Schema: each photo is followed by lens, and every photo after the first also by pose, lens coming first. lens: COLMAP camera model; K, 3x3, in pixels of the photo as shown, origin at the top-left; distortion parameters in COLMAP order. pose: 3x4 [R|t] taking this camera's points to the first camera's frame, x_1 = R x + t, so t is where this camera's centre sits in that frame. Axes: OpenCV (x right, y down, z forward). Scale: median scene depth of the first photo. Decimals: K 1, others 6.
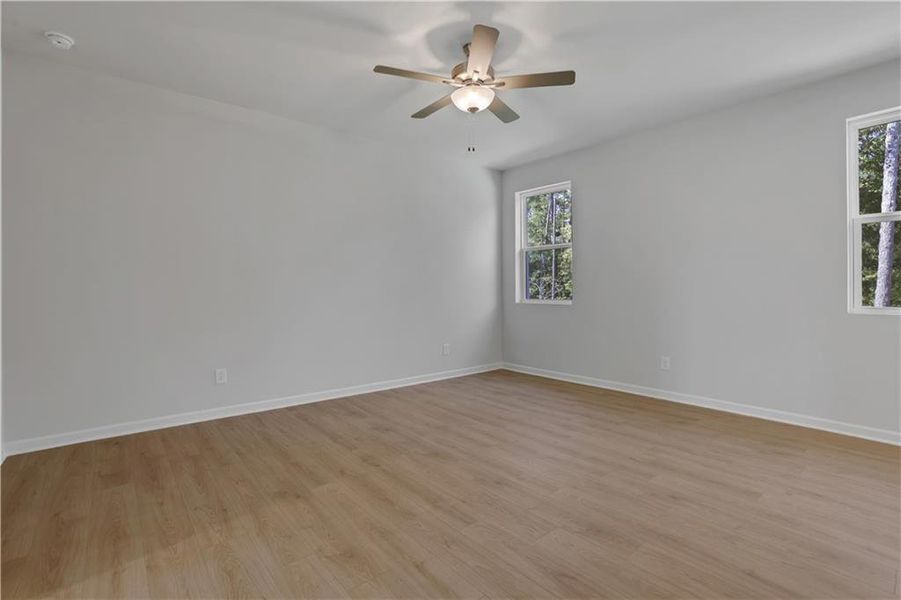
lens RADIAL K [[416.9, 0, 445.6], [0, 416.9, 292.6], [0, 0, 1]] dist [-0.081816, 0.036958]
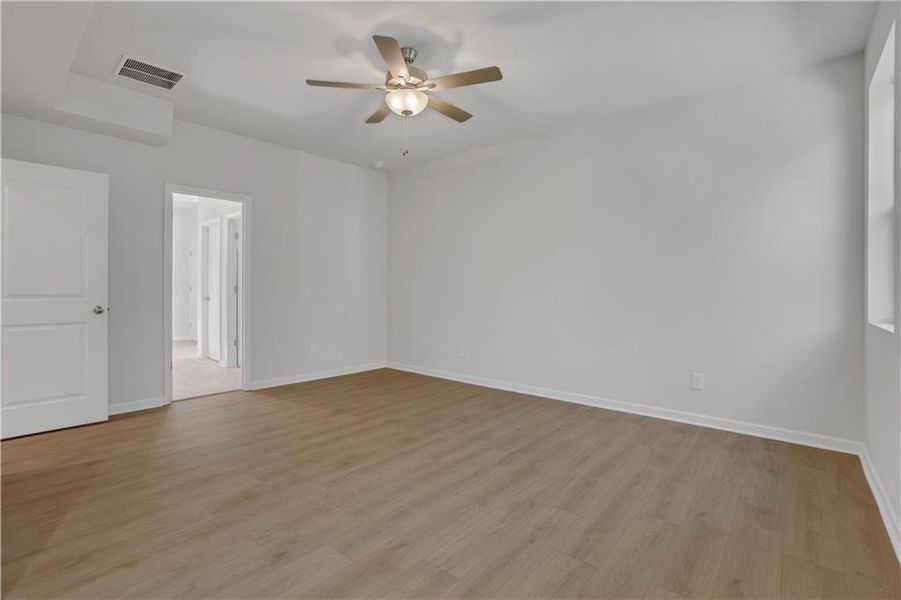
lens RADIAL K [[416.9, 0, 445.6], [0, 416.9, 292.6], [0, 0, 1]] dist [-0.081816, 0.036958]
pose [[0.169751, 0.012956, -0.985402, 1.148869], [-0.017545, 0.999795, 0.010123, -0.013083], [0.985331, 0.015570, 0.169944, 0.972829]]
